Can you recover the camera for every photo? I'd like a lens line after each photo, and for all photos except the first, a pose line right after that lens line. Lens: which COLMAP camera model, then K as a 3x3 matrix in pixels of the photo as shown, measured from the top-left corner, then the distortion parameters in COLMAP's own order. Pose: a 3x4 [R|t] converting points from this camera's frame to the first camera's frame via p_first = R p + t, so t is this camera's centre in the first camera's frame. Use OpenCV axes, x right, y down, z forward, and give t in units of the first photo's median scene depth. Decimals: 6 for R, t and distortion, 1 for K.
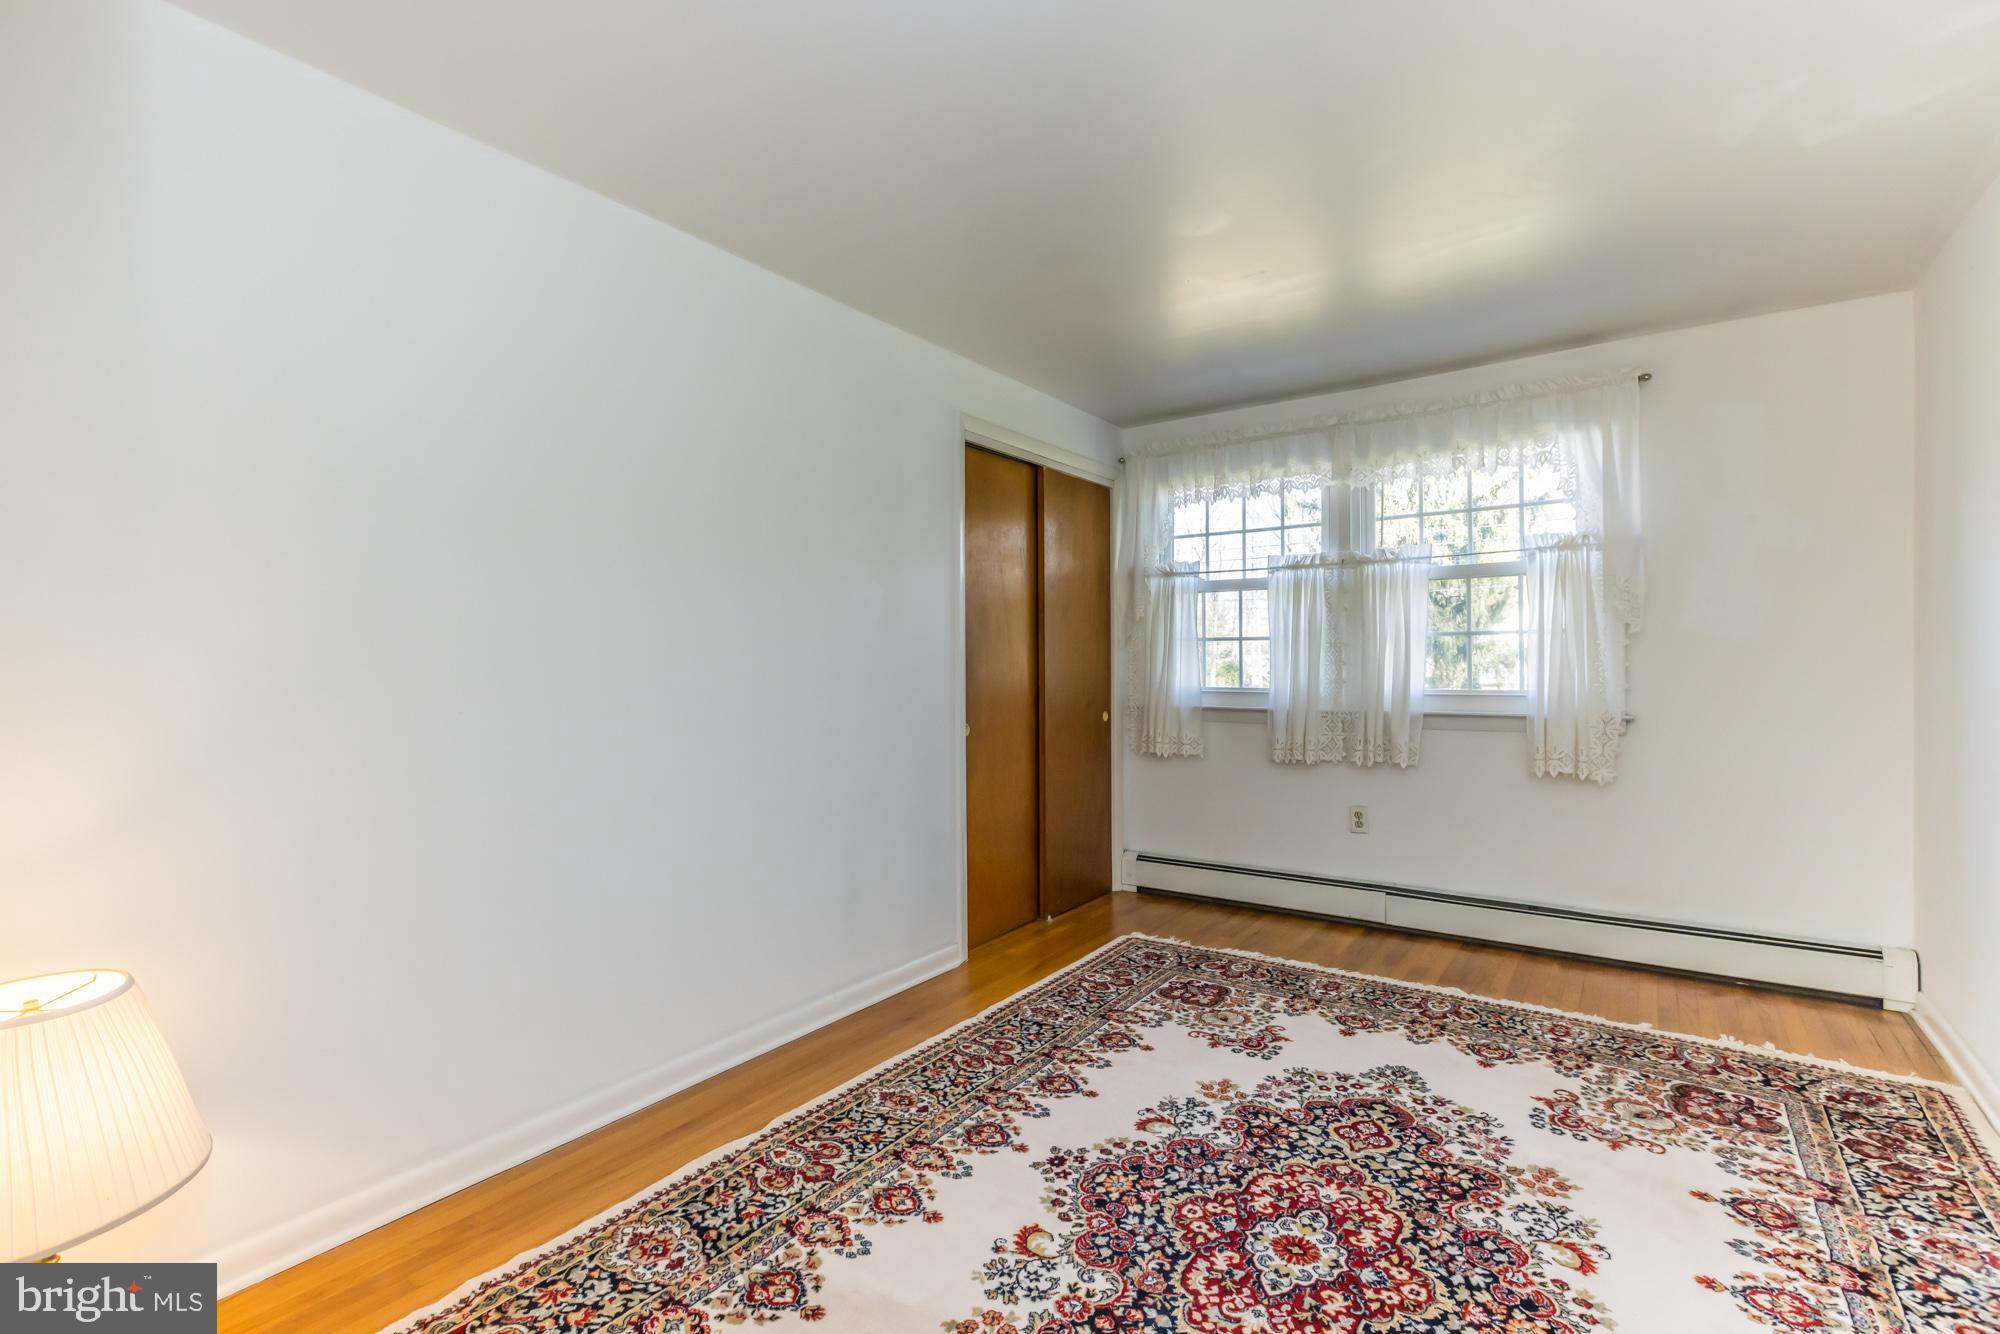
lens RADIAL K [[903.9, 0, 997.0], [0, 903.9, 667.1], [0, 0, 1]] dist [0.002392, -0.001173]
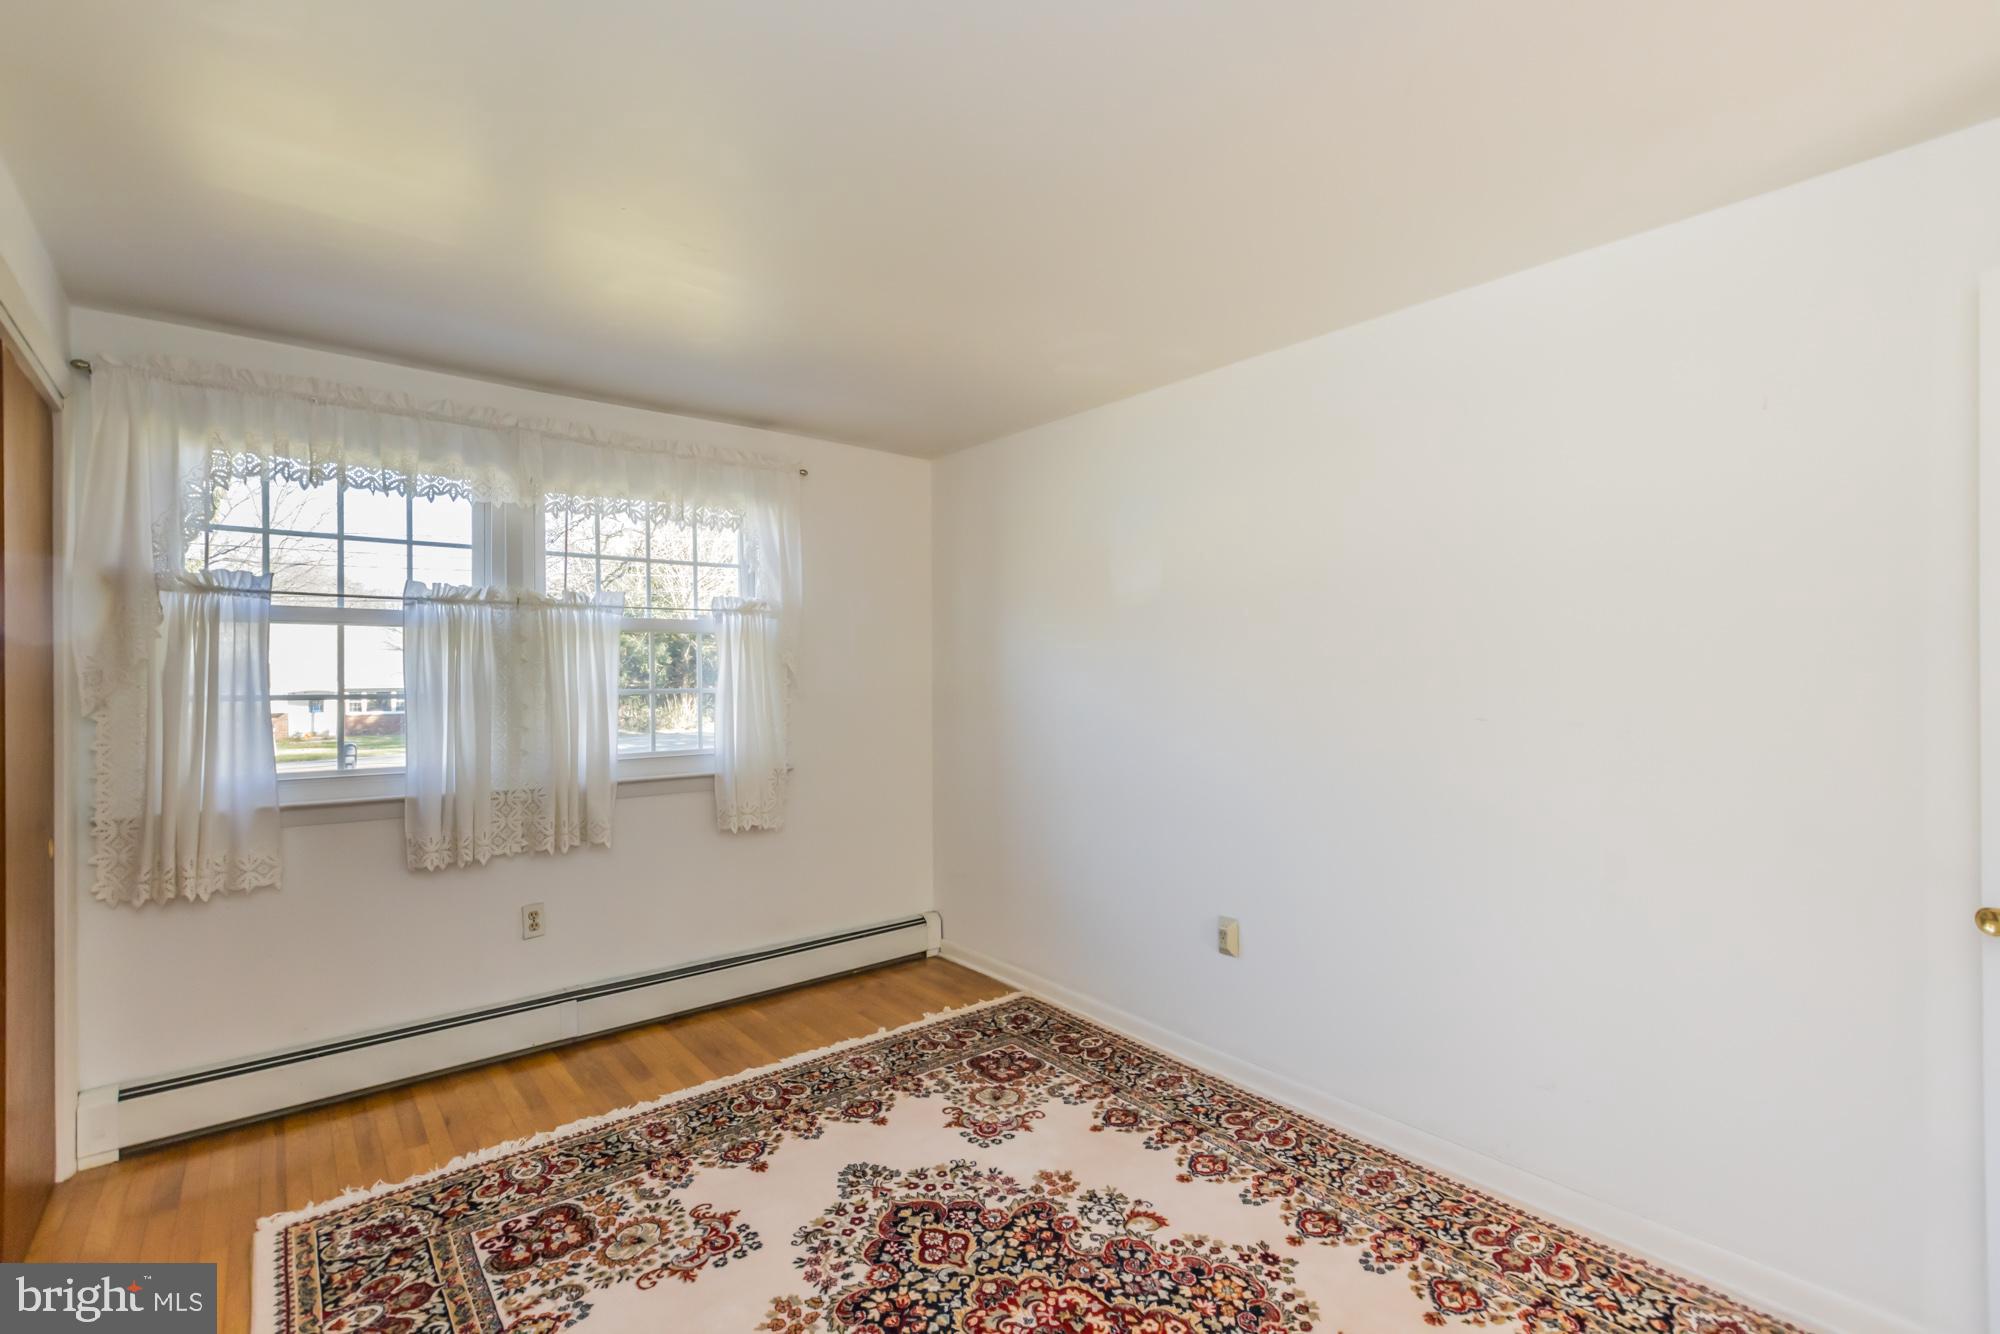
lens RADIAL K [[903.9, 0, 999.9], [0, 903.9, 671.6], [0, 0, 1]] dist [0.002392, -0.001173]
pose [[0.251244, 0.011052, 0.967861, -0.362444], [0.010079, 0.999851, -0.014034, -0.050420], [-0.967871, 0.013281, 0.251095, 0.503916]]
